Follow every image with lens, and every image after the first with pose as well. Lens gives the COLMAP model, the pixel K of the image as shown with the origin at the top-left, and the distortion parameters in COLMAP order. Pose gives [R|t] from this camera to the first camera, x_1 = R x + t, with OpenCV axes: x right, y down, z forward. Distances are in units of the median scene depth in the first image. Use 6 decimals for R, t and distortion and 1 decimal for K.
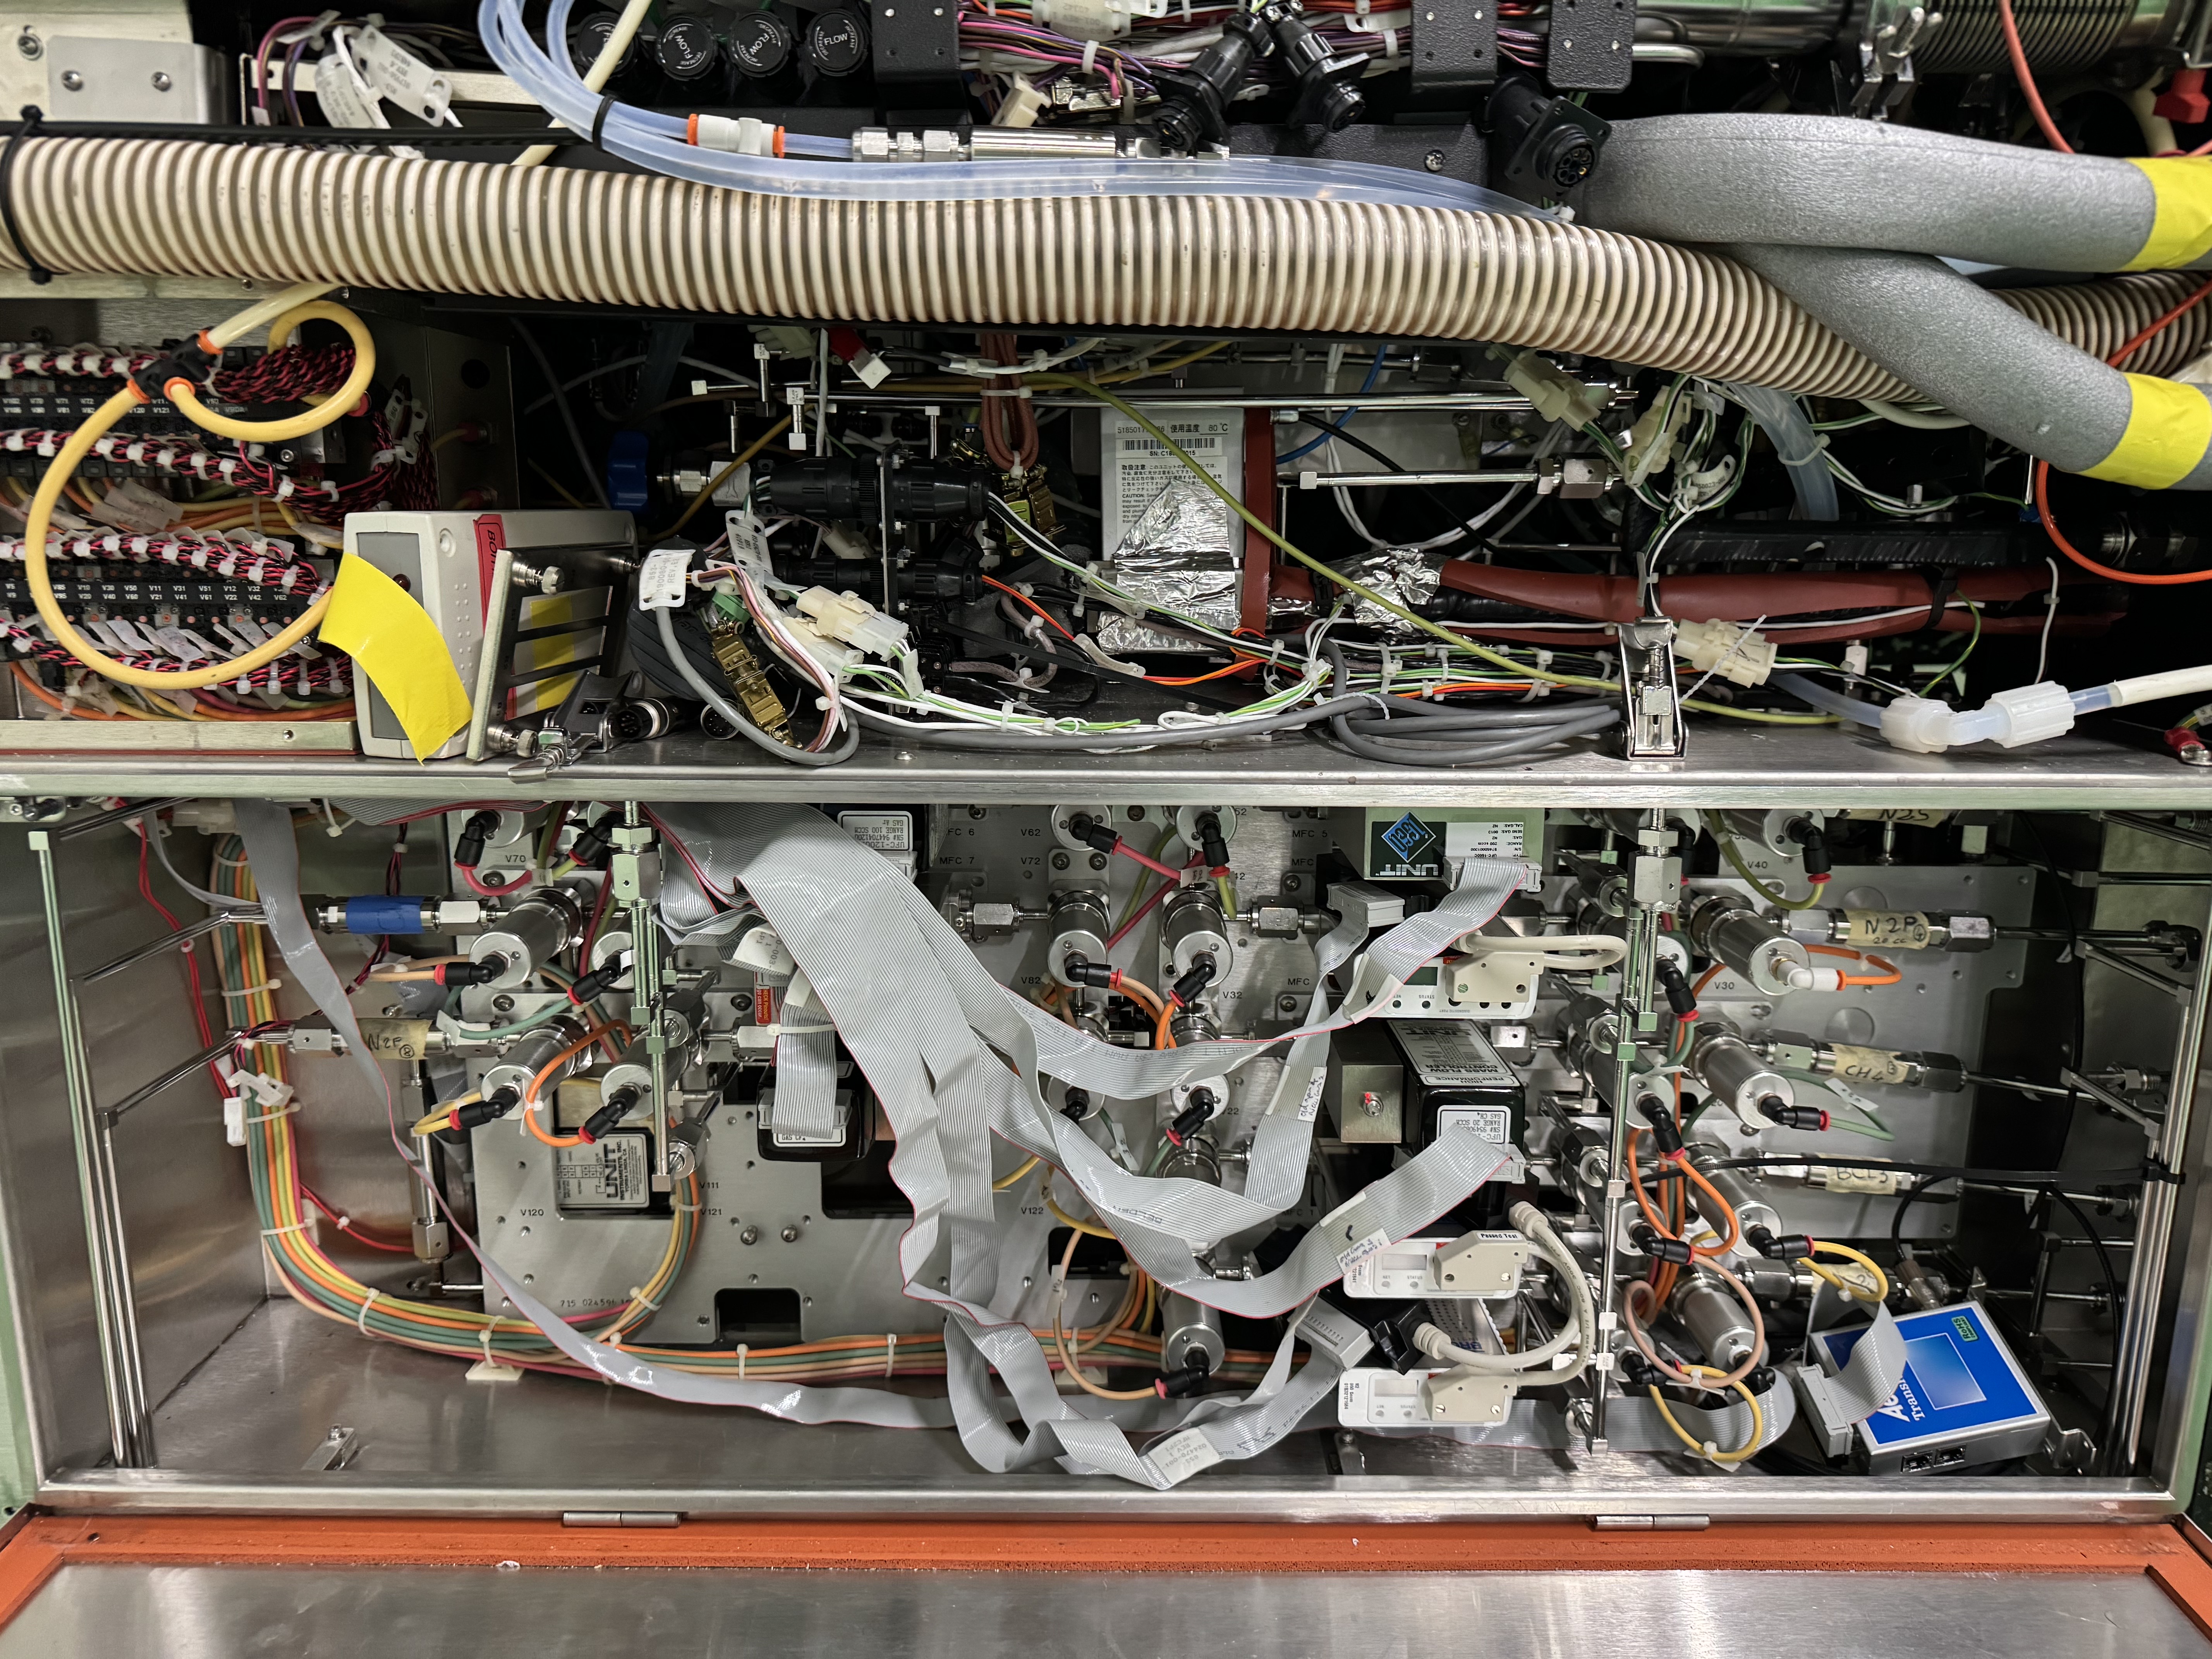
lens RADIAL K [[1535.1, 0, 1192.5], [0, 1535.1, 819.4], [0, 0, 1]] dist [0.119997, -0.169268]
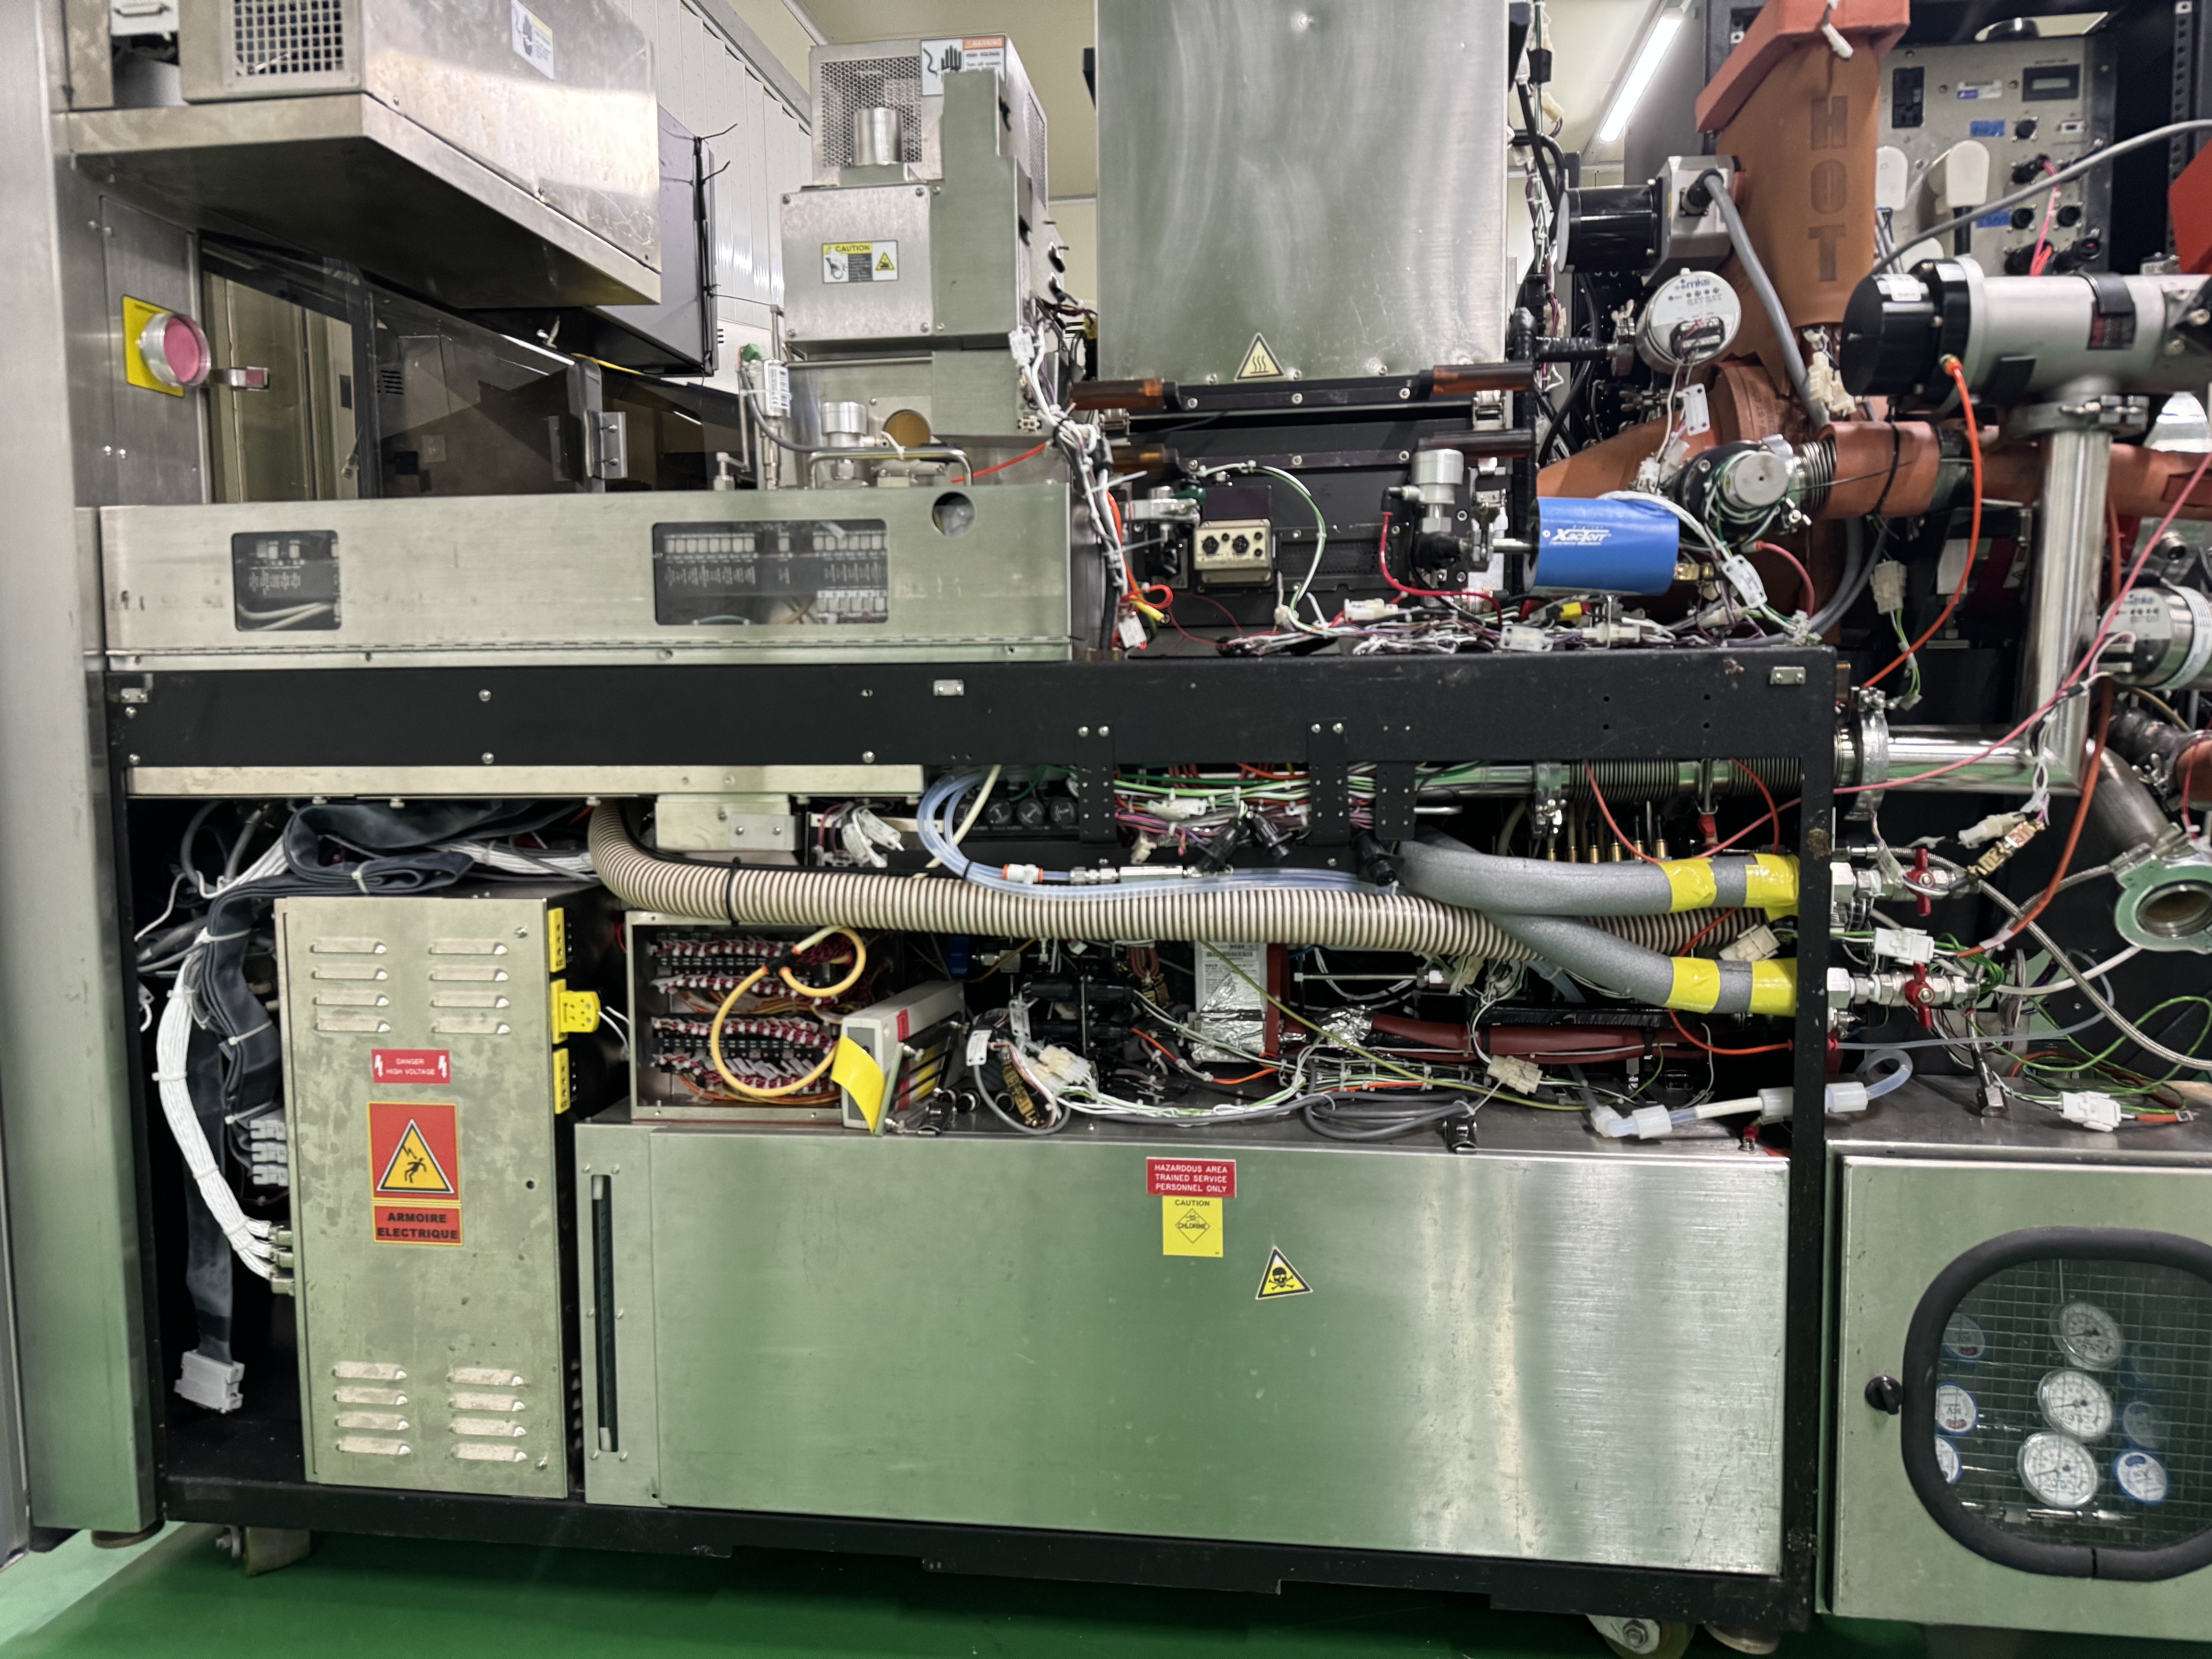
lens RADIAL K [[1535.1, 0, 1192.5], [0, 1535.1, 819.4], [0, 0, 1]] dist [0.119997, -0.169268]
pose [[0.988027, -0.006697, -0.154135, 0.254436], [-0.011406, 0.993153, -0.116263, -0.199483], [0.153858, 0.116629, 0.981186, -0.987138]]
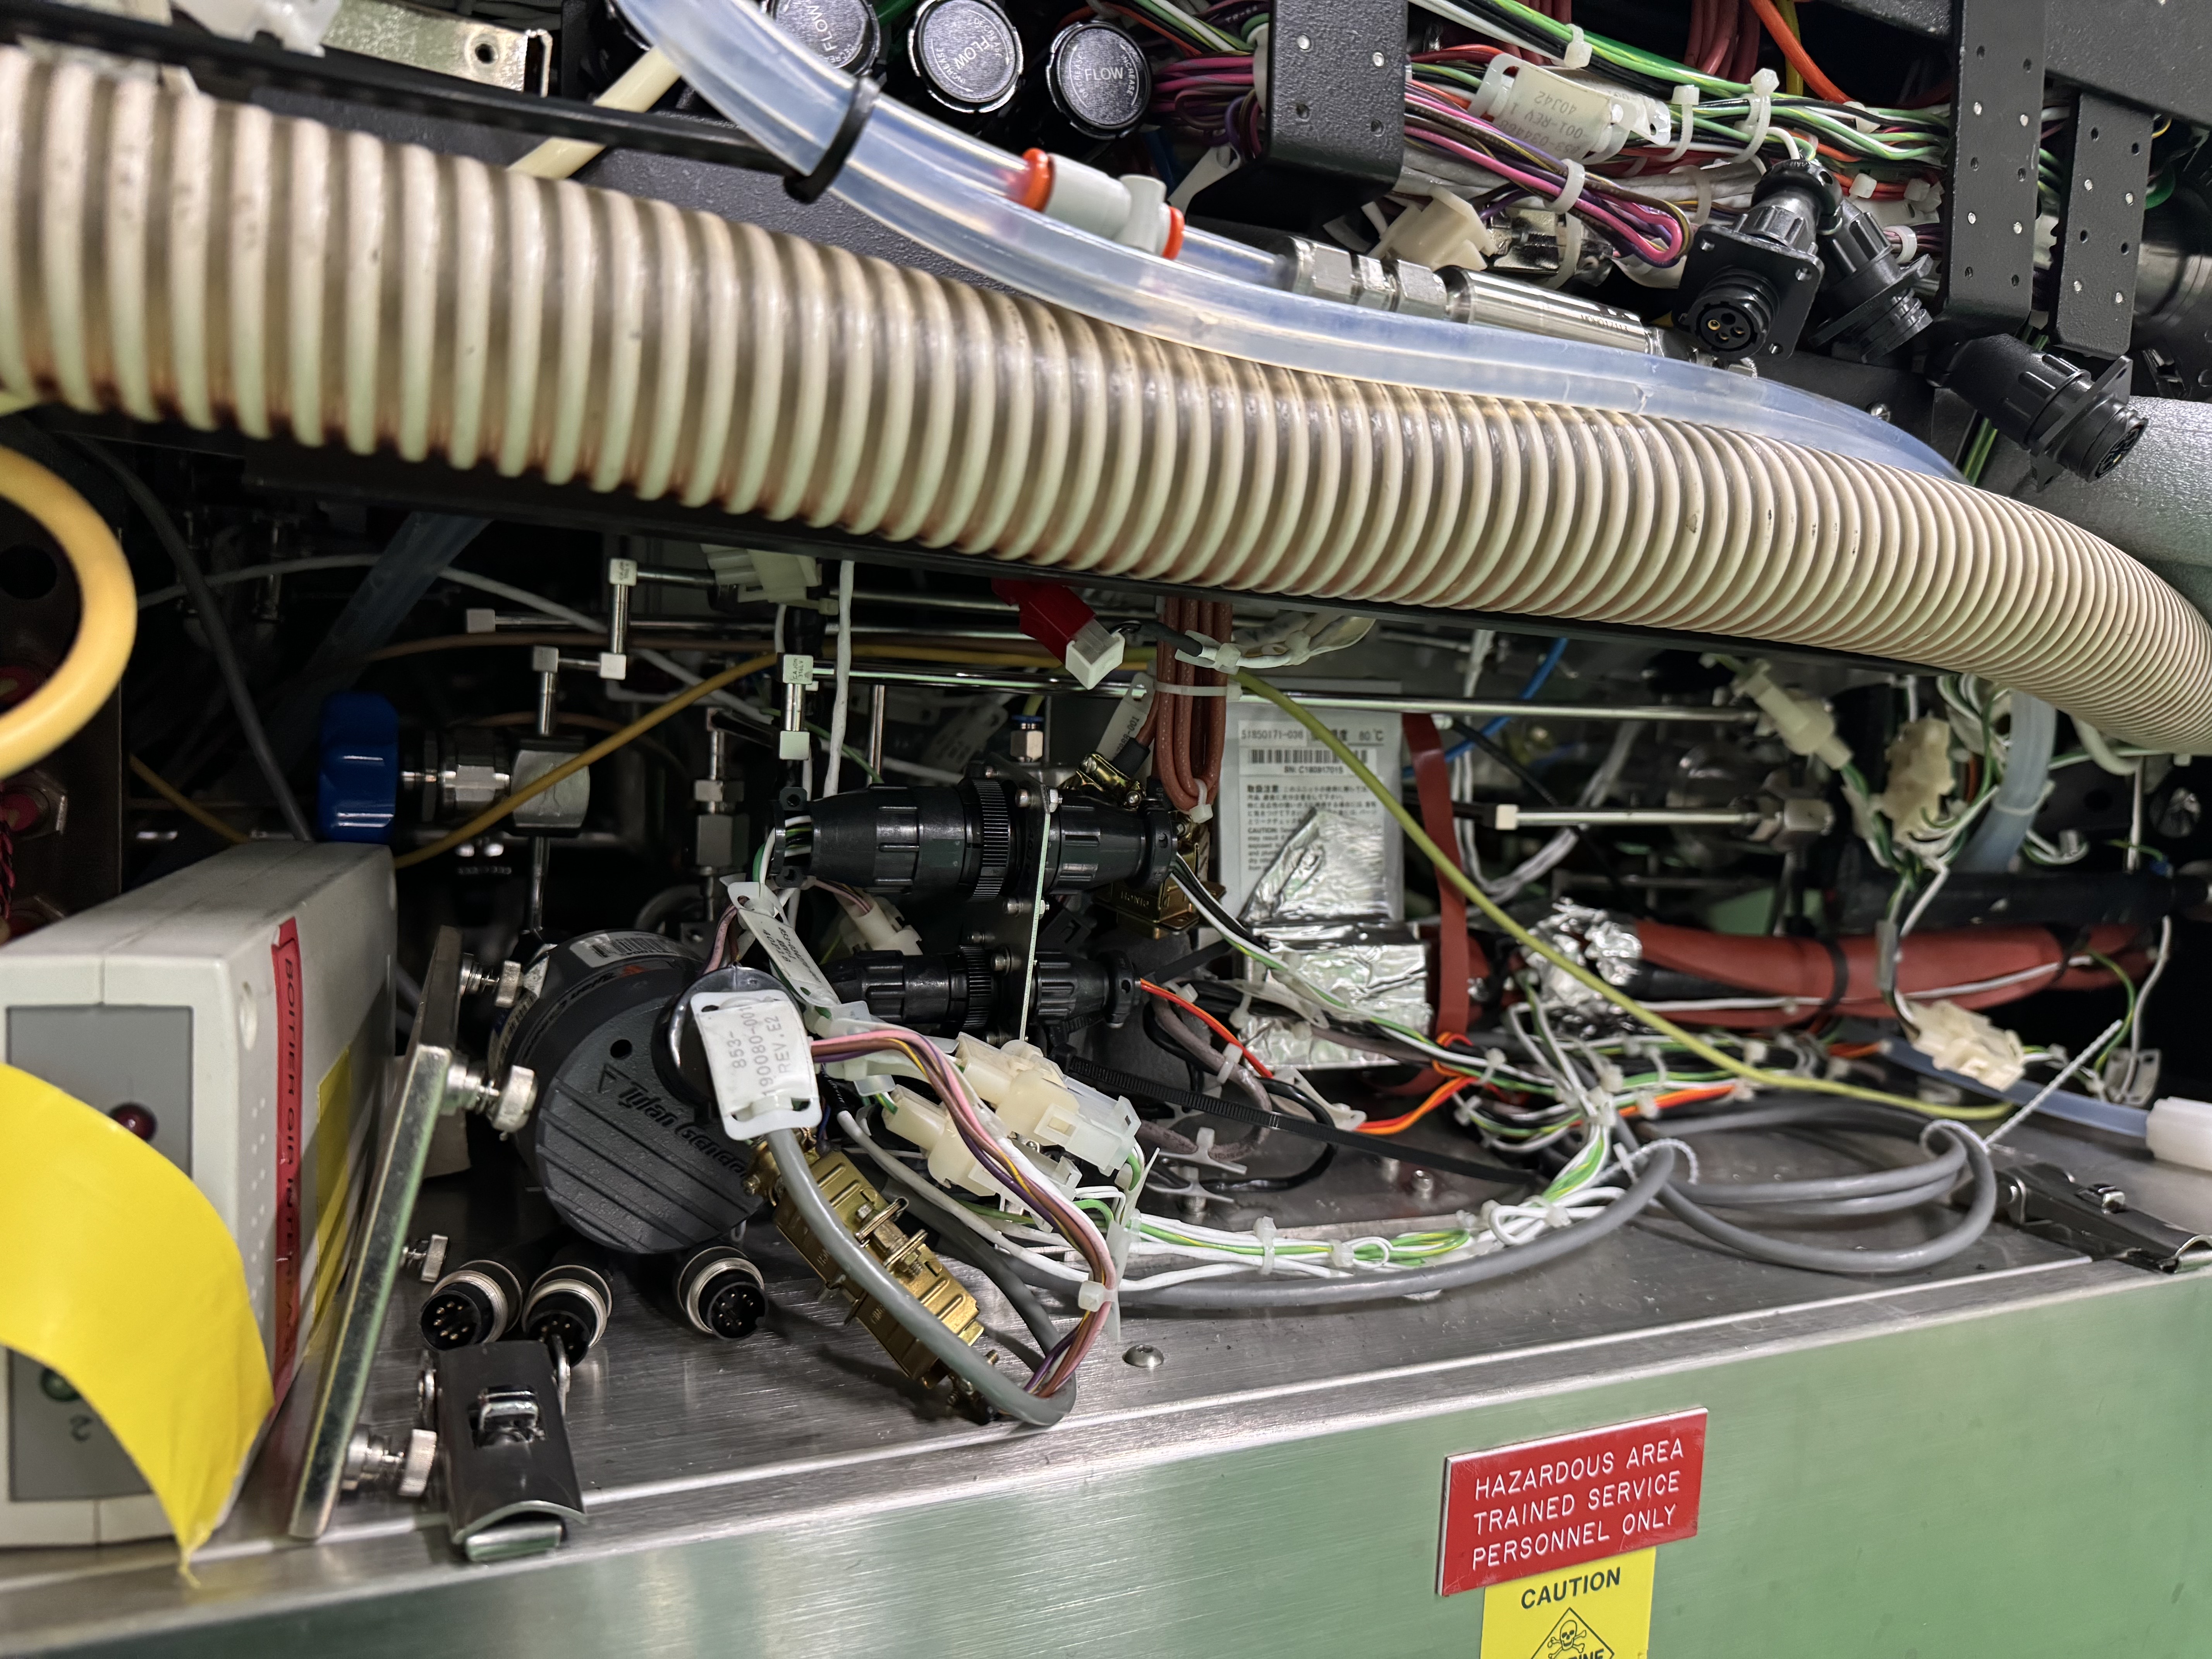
lens RADIAL K [[1480.7, 0, 1102.1], [0, 1480.7, 803.0], [0, 0, 1]] dist [0.102411, -0.148095]
pose [[0.925564, 0.016415, 0.378235, -0.371975], [0.033200, 0.991691, -0.124282, -0.155923], [-0.377132, 0.127588, 0.917329, 0.472945]]
